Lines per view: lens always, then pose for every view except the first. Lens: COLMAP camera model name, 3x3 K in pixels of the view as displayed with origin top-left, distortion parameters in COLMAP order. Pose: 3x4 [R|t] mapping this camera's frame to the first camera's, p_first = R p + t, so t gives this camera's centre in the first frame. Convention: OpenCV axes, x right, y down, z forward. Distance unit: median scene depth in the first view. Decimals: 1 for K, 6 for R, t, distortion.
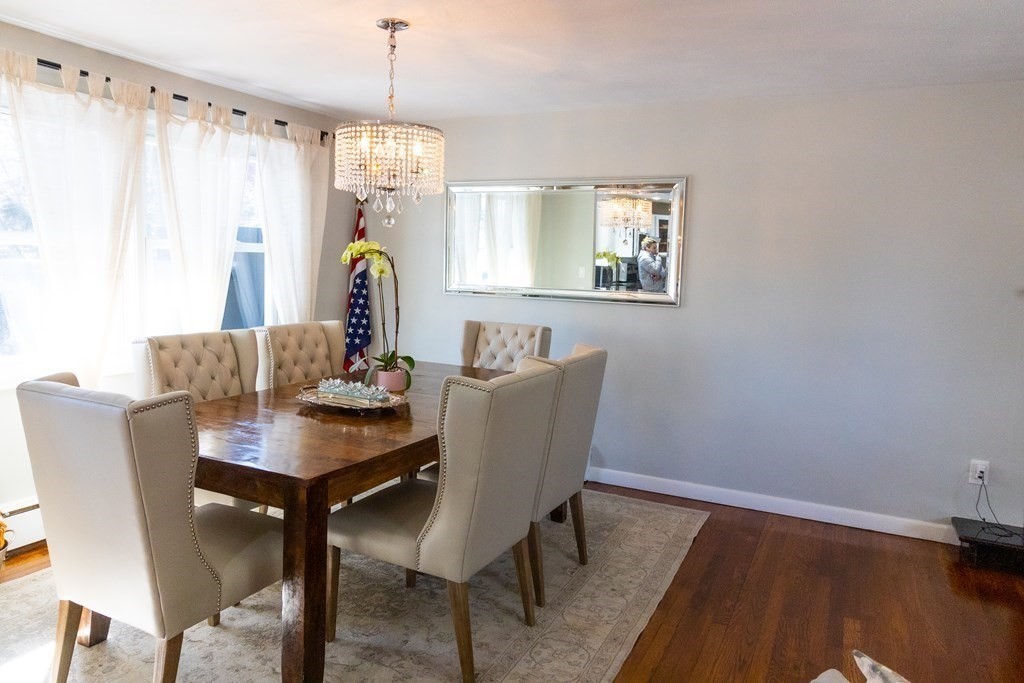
lens RADIAL K [[691.8, 0, 517.1], [0, 691.8, 329.4], [0, 0, 1]] dist [0.003785, -0.004658]
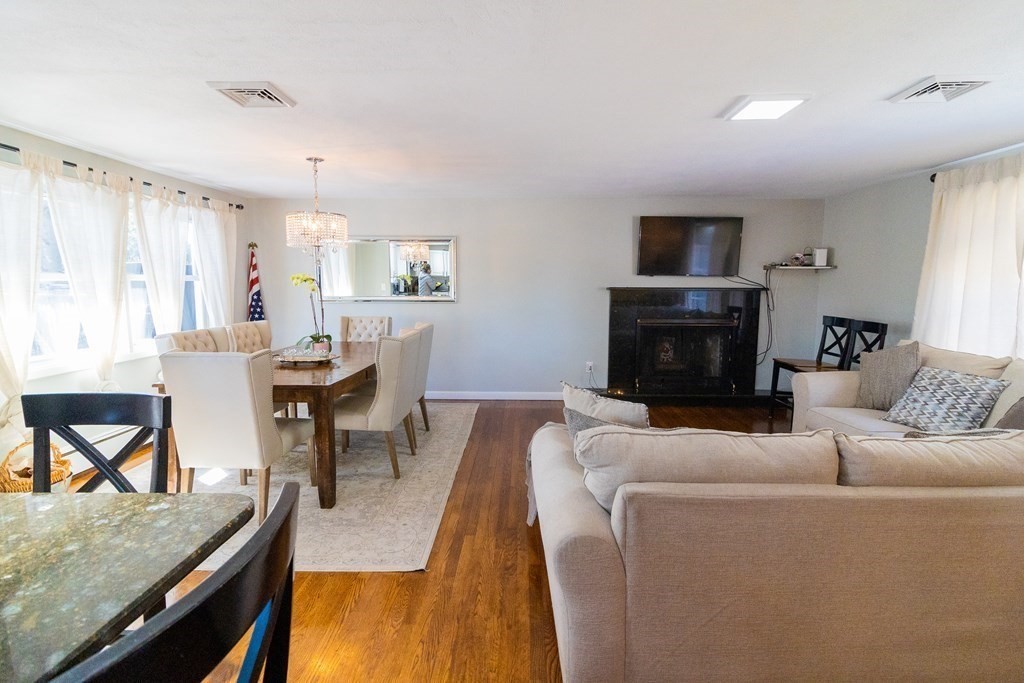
lens RADIAL K [[467.7, 0, 514.8], [0, 467.7, 331.0], [0, 0, 1]] dist [-0.001307, 0.002191]
pose [[0.906393, -0.073245, 0.416037, -0.194480], [0.066928, 0.997314, 0.029770, 0.021311], [-0.417100, 0.000861, 0.908860, -0.305644]]
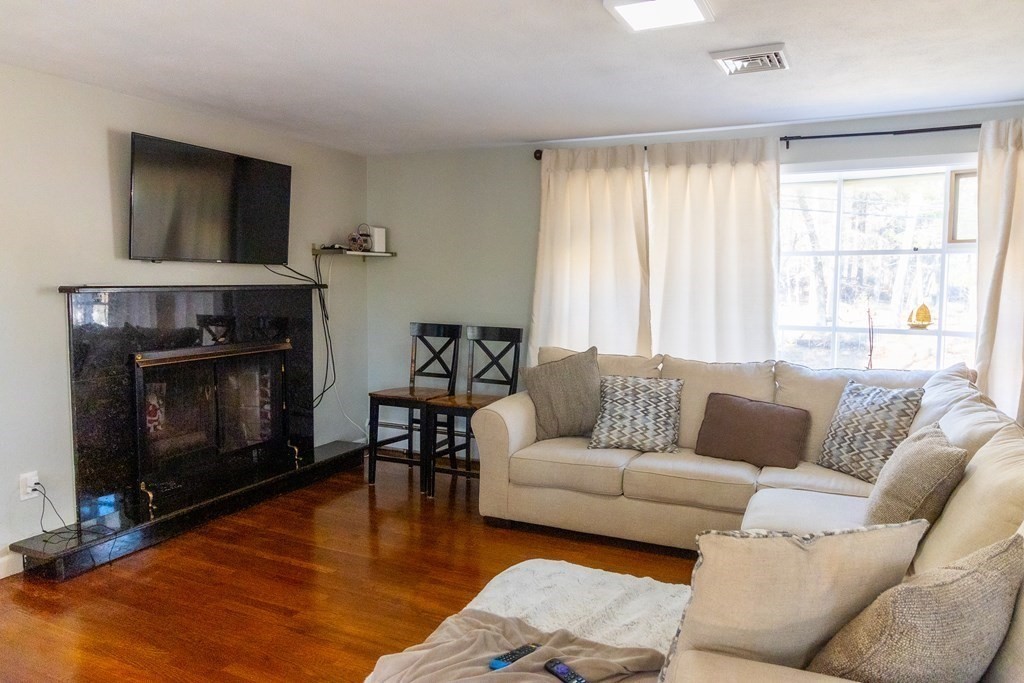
lens RADIAL K [[691.8, 0, 511.4], [0, 691.8, 331.1], [0, 0, 1]] dist [0.003785, -0.004658]
pose [[-0.010162, -0.112766, 0.993570, -0.233769], [0.088909, 0.989584, 0.113223, -0.045688], [-0.995988, 0.089488, -0.000031, 0.323019]]
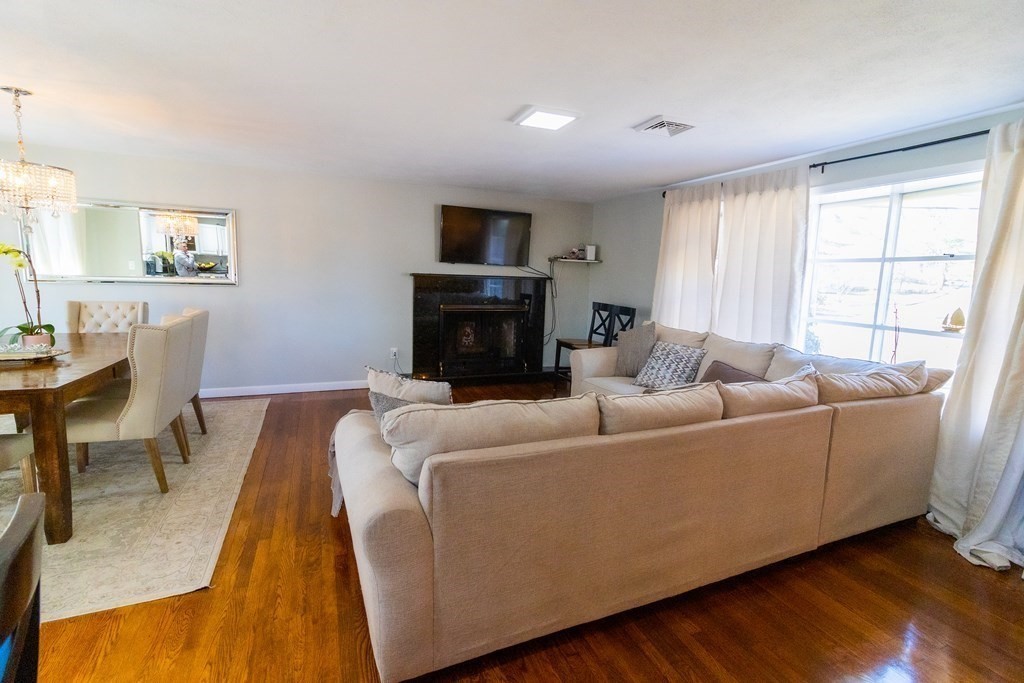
lens RADIAL K [[467.7, 0, 514.6], [0, 467.7, 330.7], [0, 0, 1]] dist [-0.001307, 0.002191]
pose [[0.662204, -0.102303, 0.742307, -0.206767], [0.059752, 0.994691, 0.083782, 0.024470], [-0.746937, -0.011127, 0.664802, -0.320950]]
